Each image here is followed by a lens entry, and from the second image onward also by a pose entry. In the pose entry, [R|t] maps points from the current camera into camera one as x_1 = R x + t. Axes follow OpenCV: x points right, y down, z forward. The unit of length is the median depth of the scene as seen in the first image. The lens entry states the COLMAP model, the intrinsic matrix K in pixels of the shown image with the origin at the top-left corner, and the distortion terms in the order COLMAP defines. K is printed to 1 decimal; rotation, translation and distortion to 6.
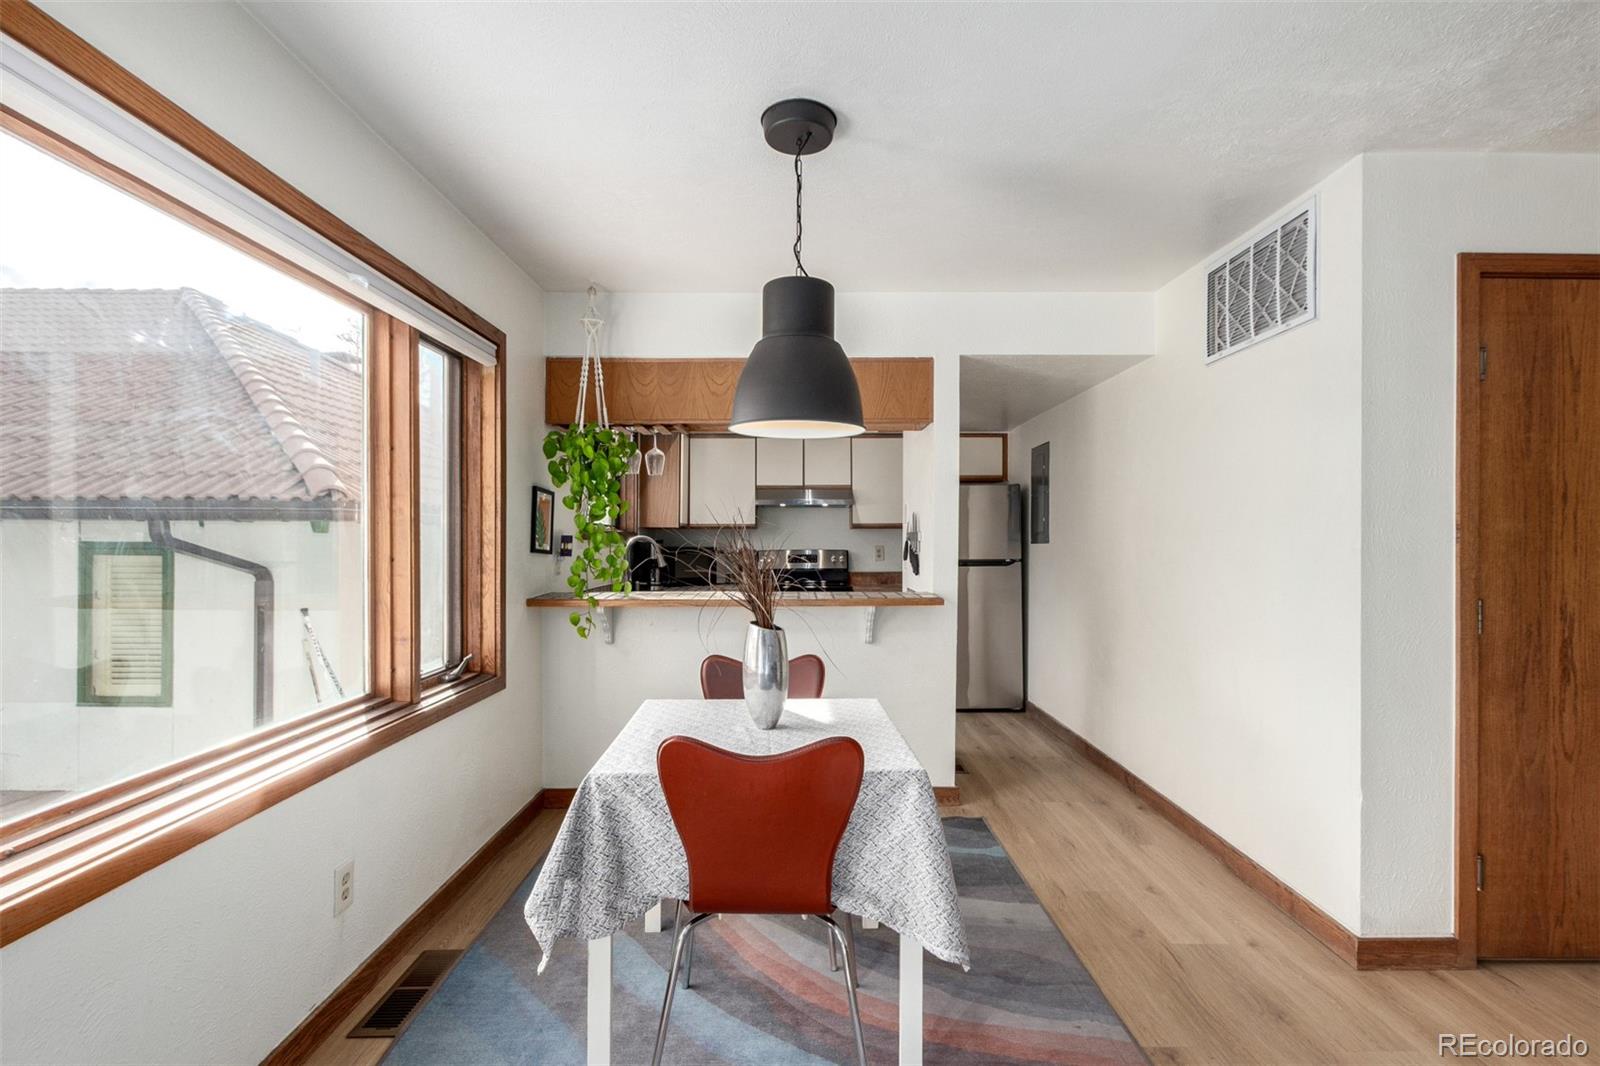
lens RADIAL K [[734.8, 0, 805.3], [0, 734.8, 542.5], [0, 0, 1]] dist [0.003970, -0.000048]
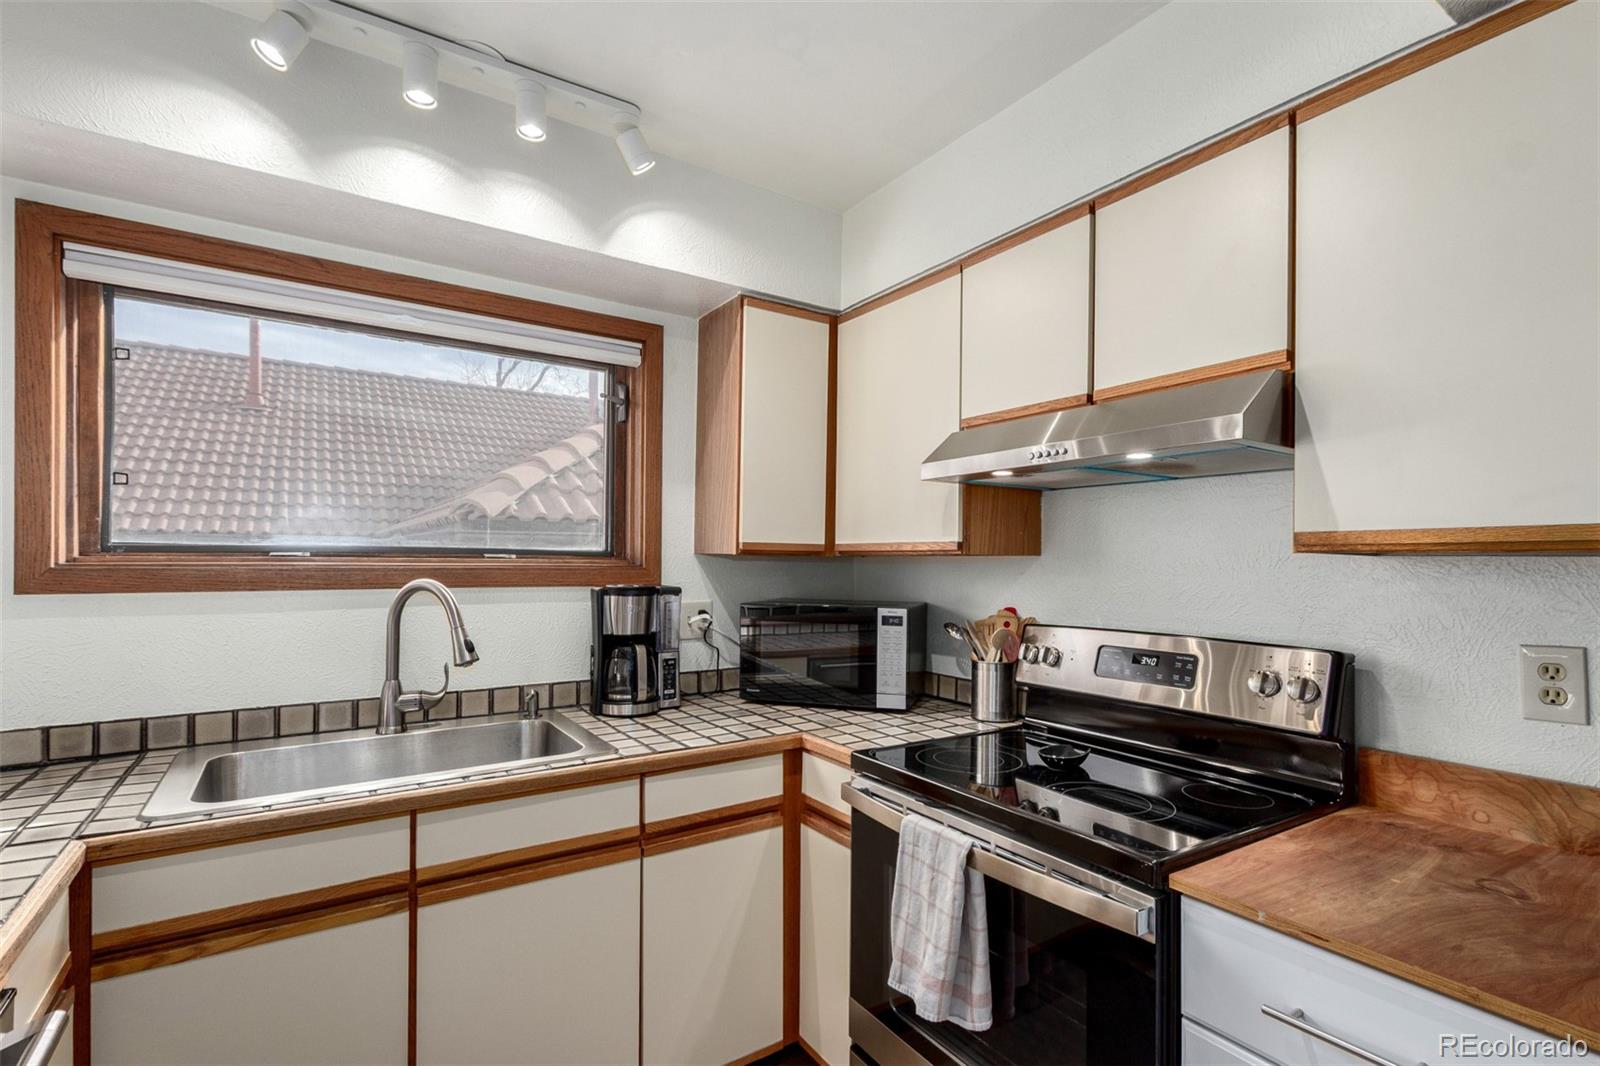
lens RADIAL K [[739.2, 0, 805.5], [0, 739.2, 553.3], [0, 0, 1]] dist [0.003884, -0.000935]
pose [[0.544101, -0.001446, -0.839018, 0.418268], [-0.008280, 0.999941, -0.007093, -0.044293], [0.838979, 0.010806, 0.544057, 1.948777]]
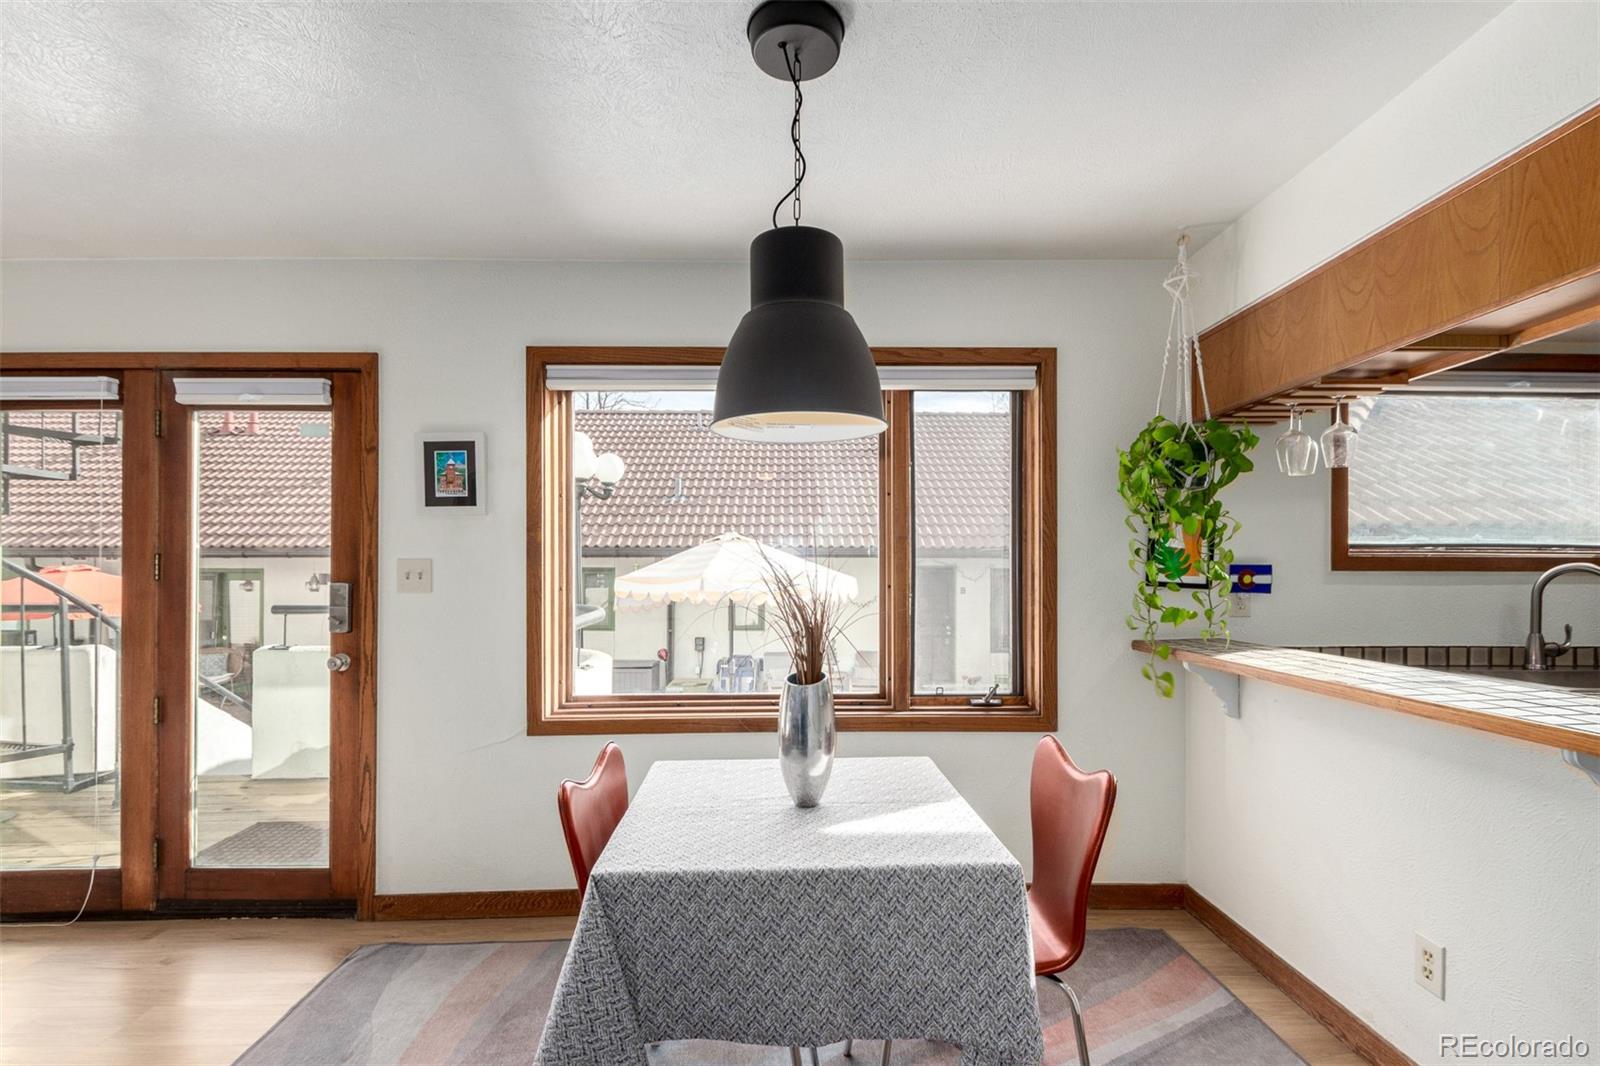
lens RADIAL K [[746.7, 0, 805.4], [0, 746.7, 566.4], [0, 0, 1]] dist [0.005744, -0.000079]
pose [[0.009502, -0.004831, -0.999943, 0.669791], [-0.003717, 0.999981, -0.004866, -0.004452], [0.999948, 0.003763, 0.009484, 0.859798]]
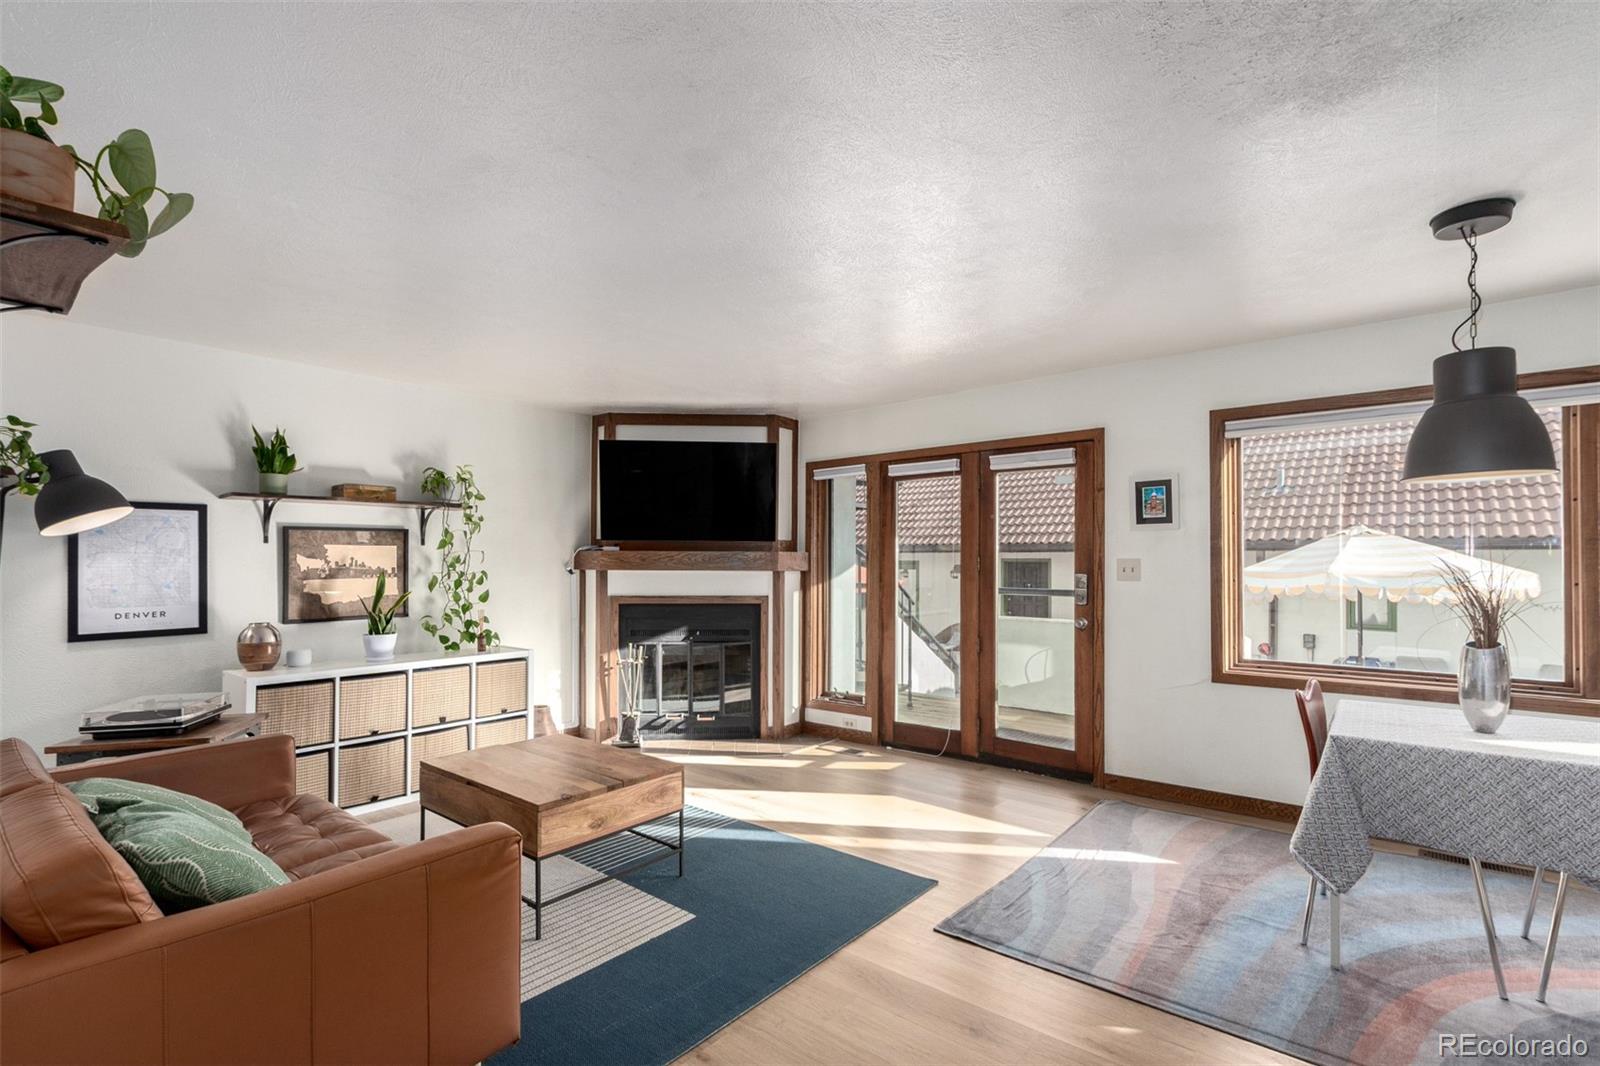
lens RADIAL K [[739.2, 0, 805.5], [0, 739.2, 553.3], [0, 0, 1]] dist [0.003884, -0.000935]
pose [[-0.648445, -0.008968, -0.761208, 1.348993], [-0.005286, 0.999960, -0.007279, -0.015819], [0.761243, -0.000696, -0.648467, 0.819659]]
